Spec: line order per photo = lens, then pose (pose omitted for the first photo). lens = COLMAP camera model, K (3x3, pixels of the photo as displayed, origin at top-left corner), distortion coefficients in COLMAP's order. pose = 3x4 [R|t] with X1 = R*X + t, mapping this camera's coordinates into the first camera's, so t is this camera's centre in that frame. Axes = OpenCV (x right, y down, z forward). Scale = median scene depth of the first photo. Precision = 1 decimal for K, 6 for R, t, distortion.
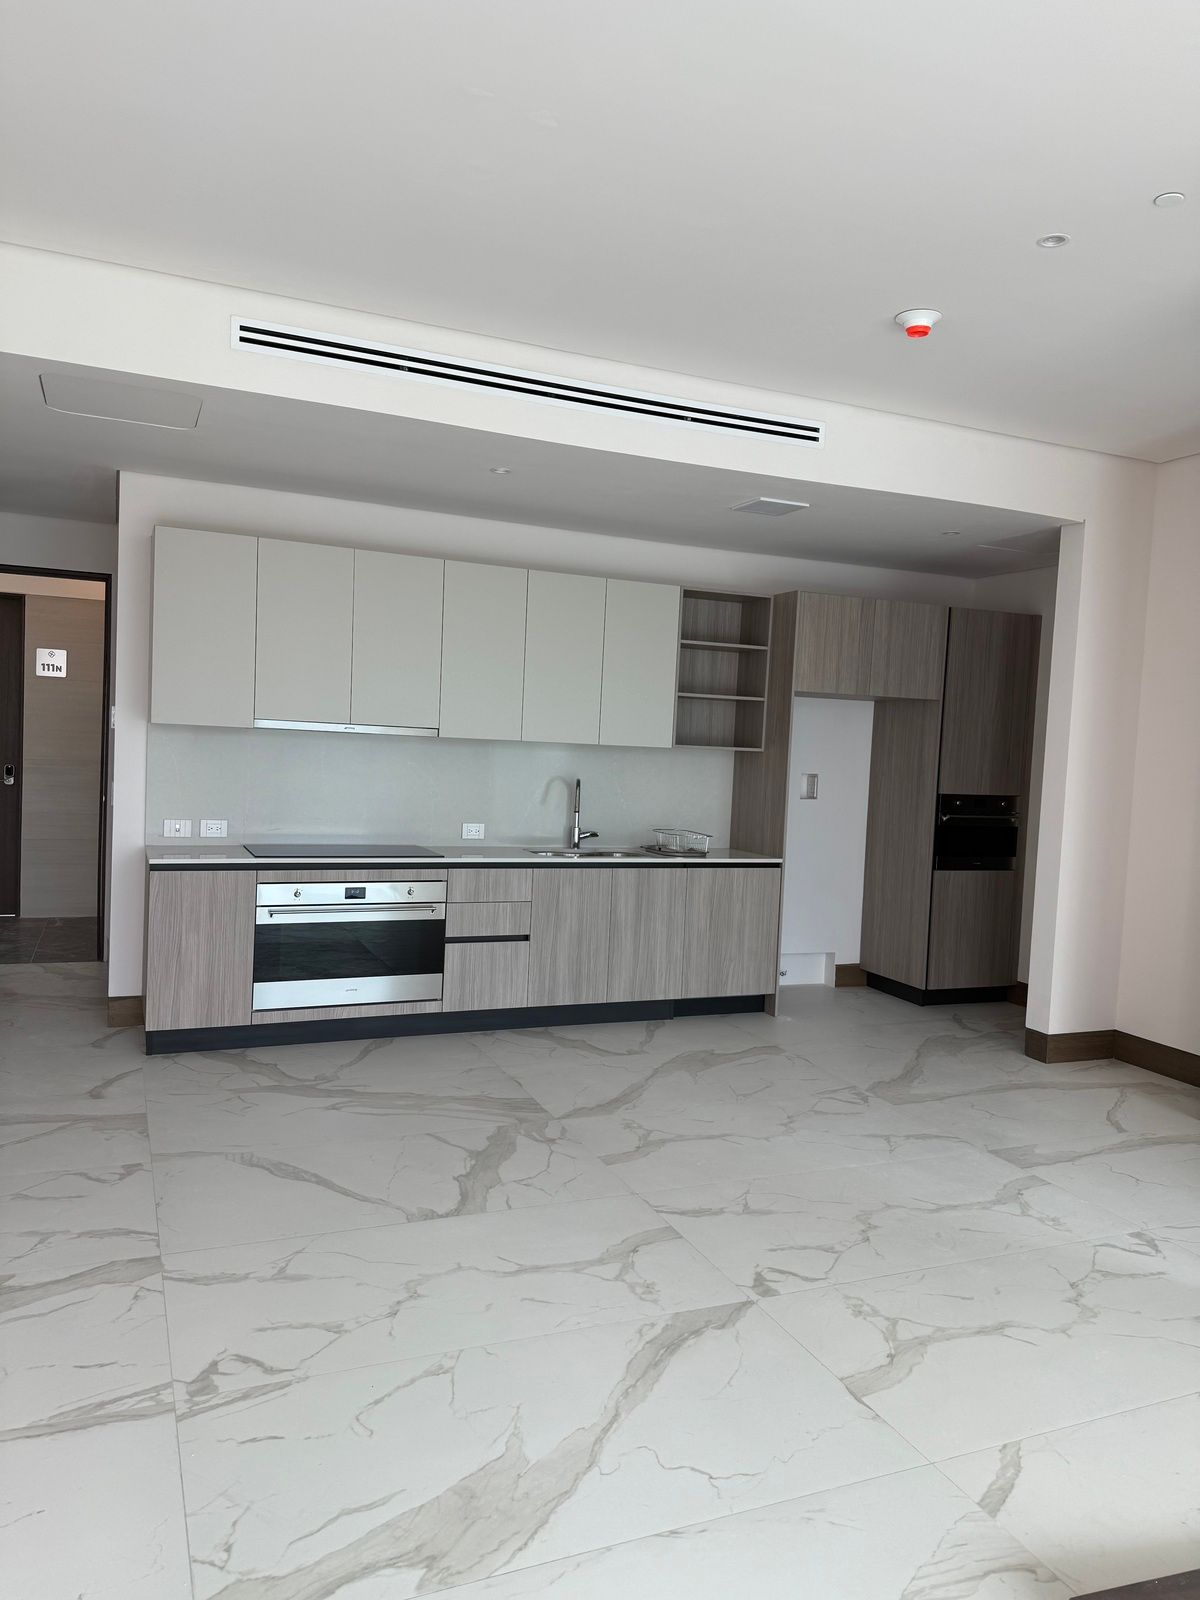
lens RADIAL K [[1120.0, 0, 605.5], [0, 1120.0, 795.9], [0, 0, 1]] dist [0.090989, -0.103849]
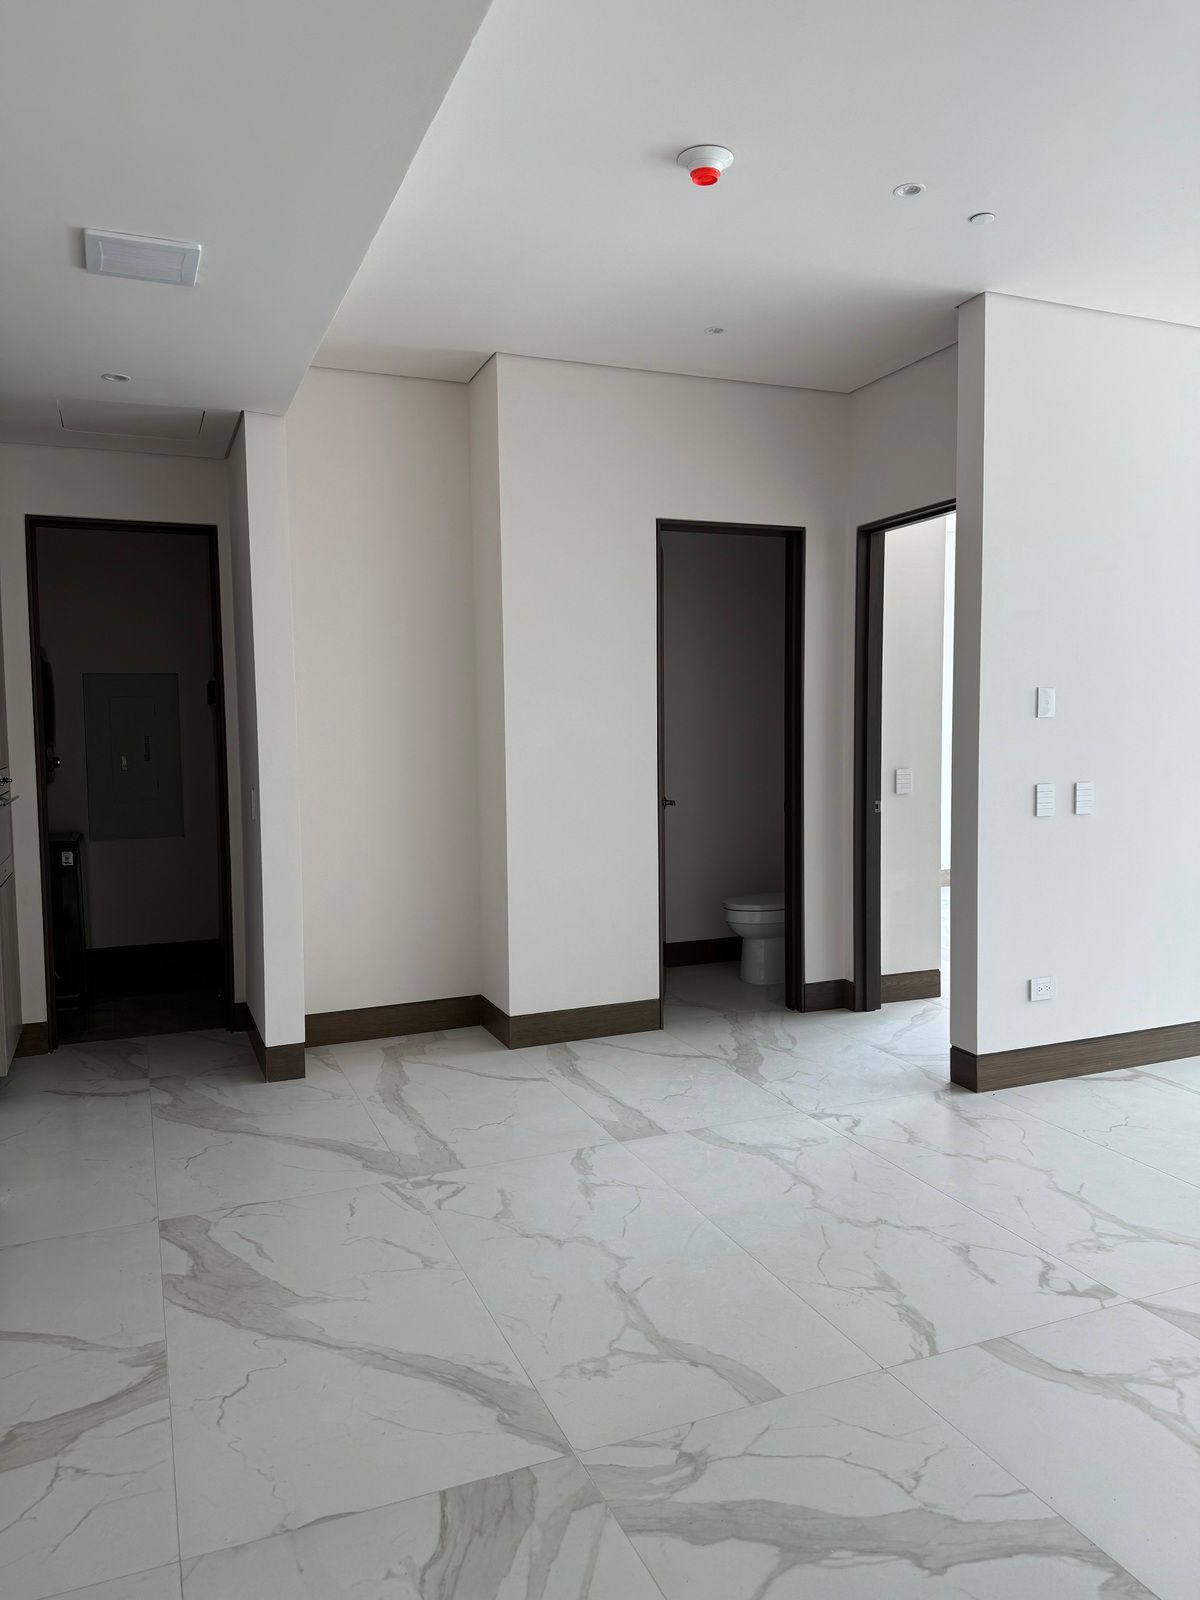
lens RADIAL K [[1120.0, 0, 601.8], [0, 1120.0, 796.0], [0, 0, 1]] dist [0.090989, -0.103849]
pose [[0.003110, -0.111744, 0.993732, -0.532325], [0.050378, 0.992493, 0.111447, -0.063703], [-0.998725, 0.049716, 0.008716, 0.994328]]
